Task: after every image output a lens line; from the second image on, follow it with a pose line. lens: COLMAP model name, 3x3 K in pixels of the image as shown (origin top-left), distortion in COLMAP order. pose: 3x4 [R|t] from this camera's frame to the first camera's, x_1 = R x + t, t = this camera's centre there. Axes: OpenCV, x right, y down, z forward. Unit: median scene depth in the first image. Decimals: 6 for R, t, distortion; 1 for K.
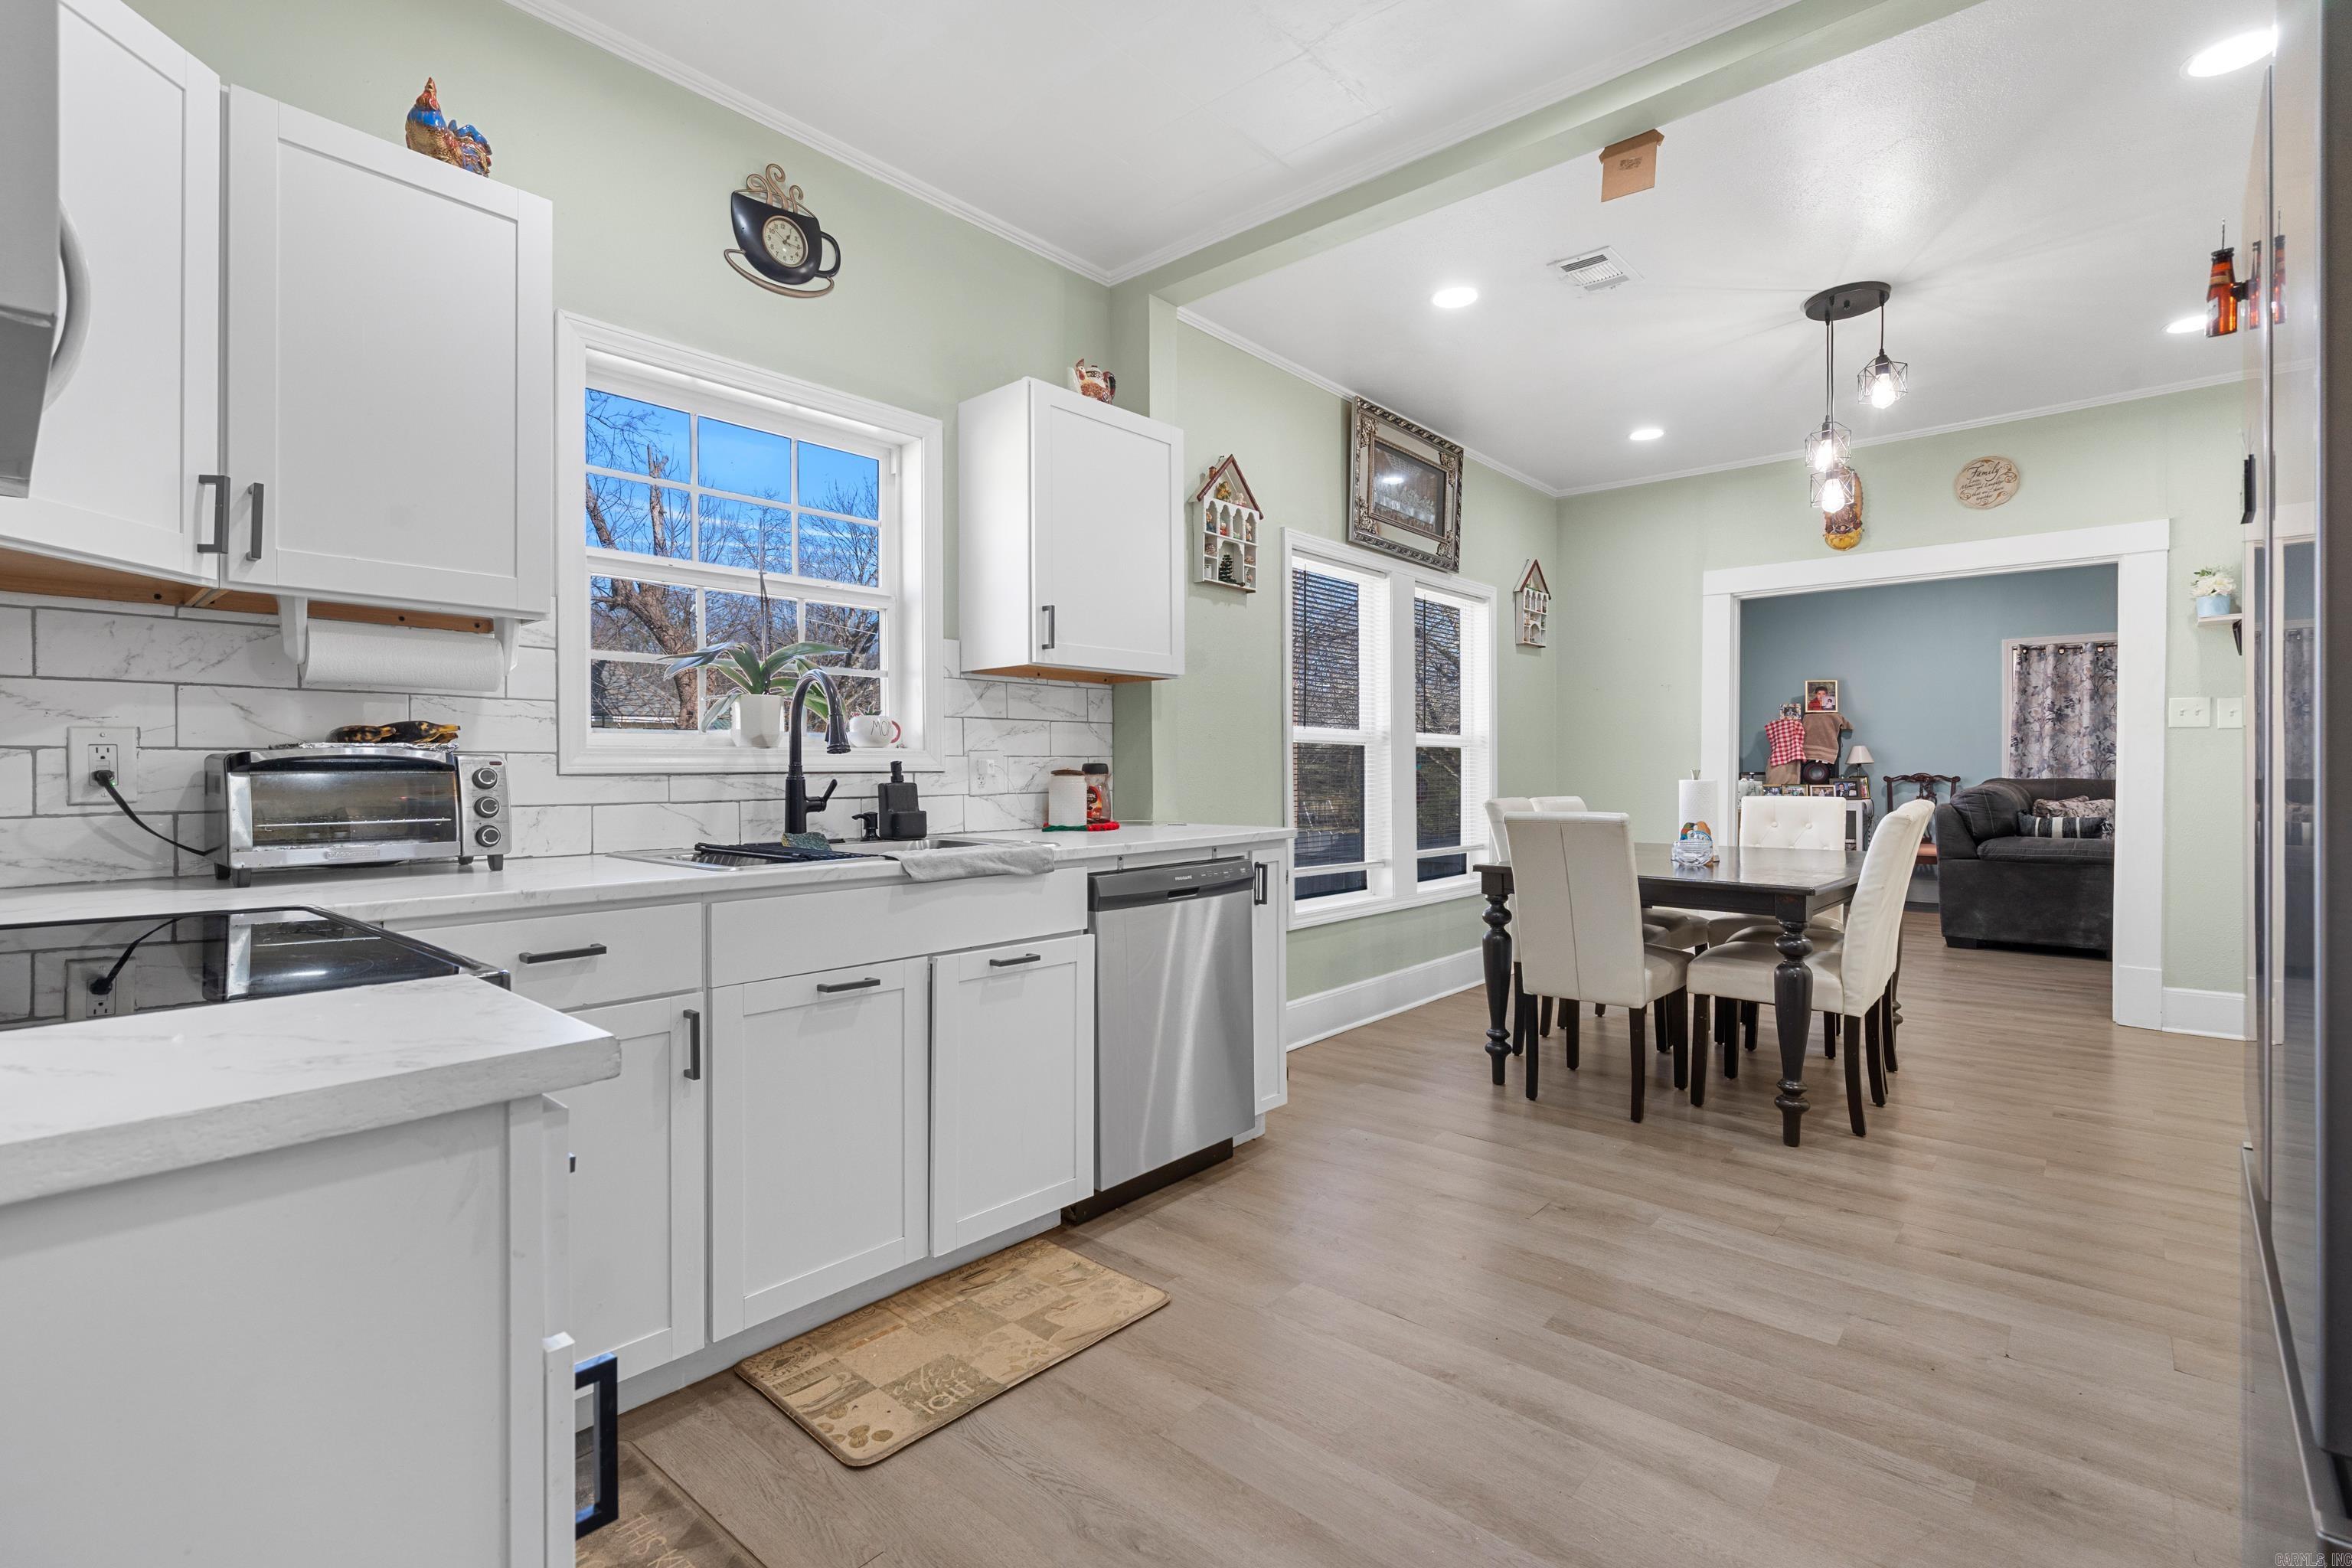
lens RADIAL K [[1077.3, 0, 1193.5], [0, 1077.3, 769.5], [0, 0, 1]] dist [-0.004467, 0.002469]
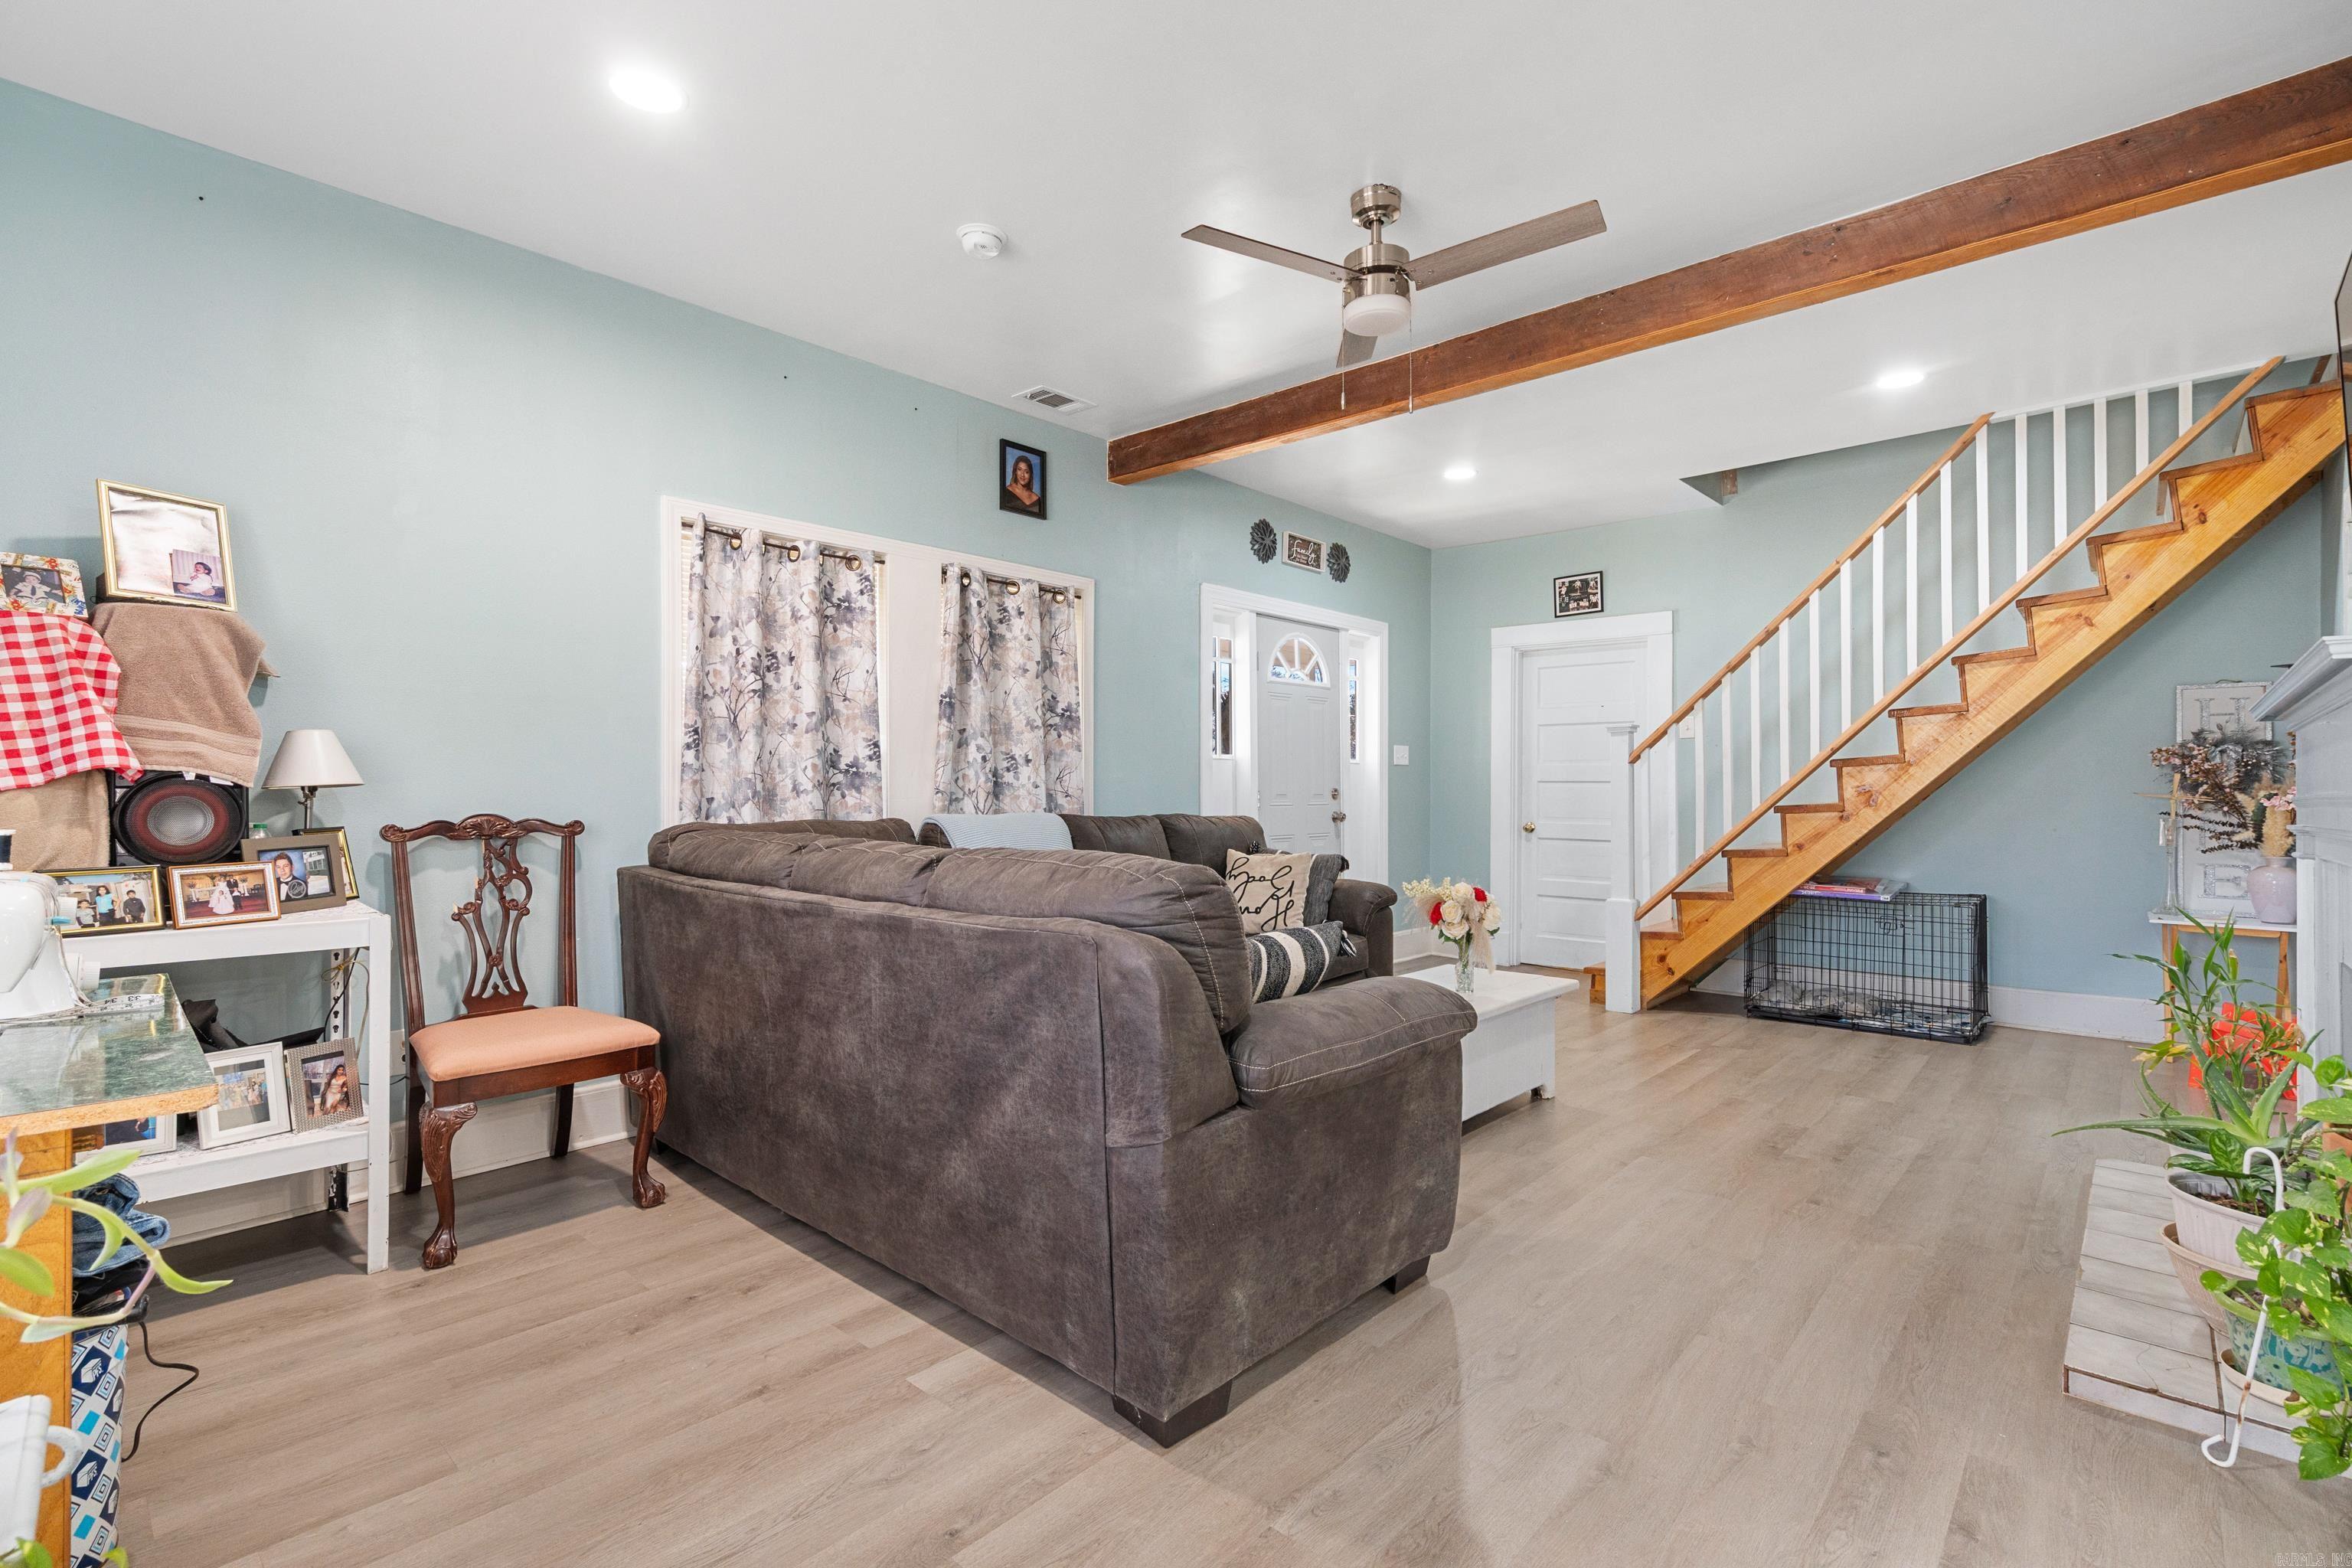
lens RADIAL K [[1077.3, 0, 1152.4], [0, 1077.3, 786.6], [0, 0, 1]] dist [-0.004467, 0.002469]
pose [[0.040426, 0.006877, 0.999159, 0.343917], [0.005332, 0.999961, -0.007098, -0.002193], [-0.999168, 0.005615, 0.040388, 0.805455]]
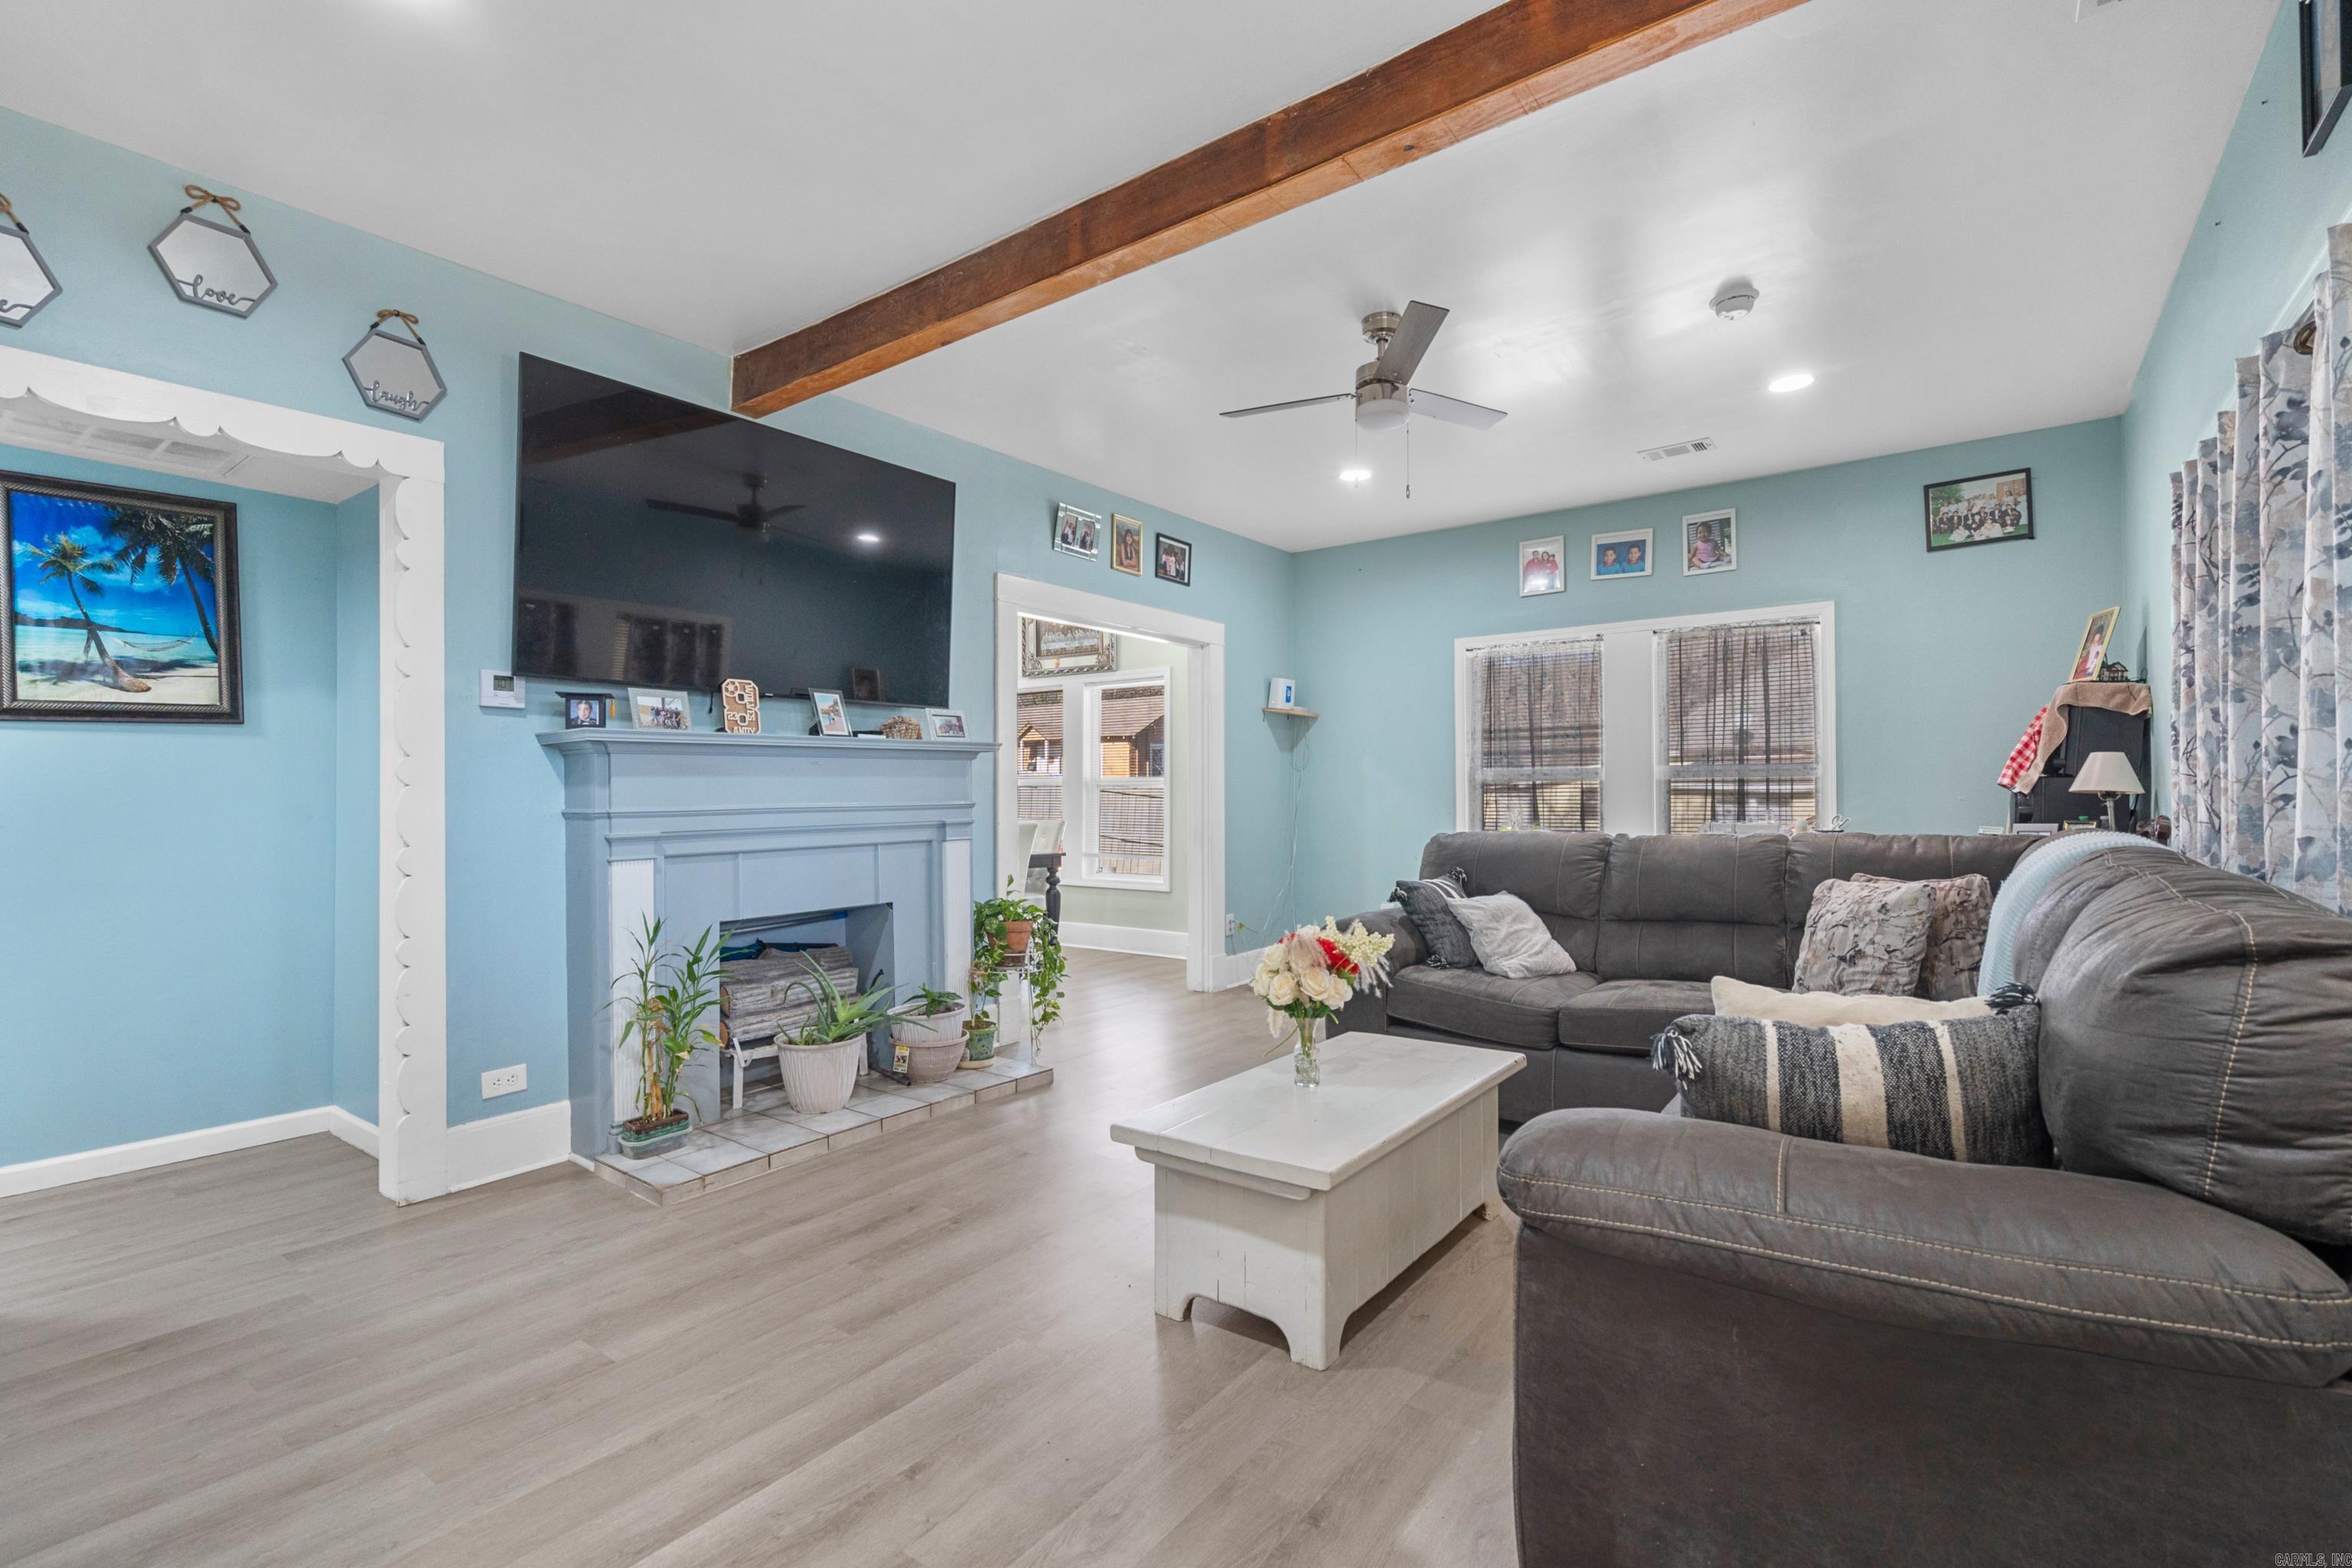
lens RADIAL K [[1077.3, 0, 1119.8], [0, 1077.3, 766.9], [0, 0, 1]] dist [-0.004467, 0.002469]
pose [[0.034198, -0.031626, -0.998915, 1.131357], [0.000034, 0.999499, -0.031644, -0.002571], [0.999415, 0.001048, 0.034182, 0.624612]]
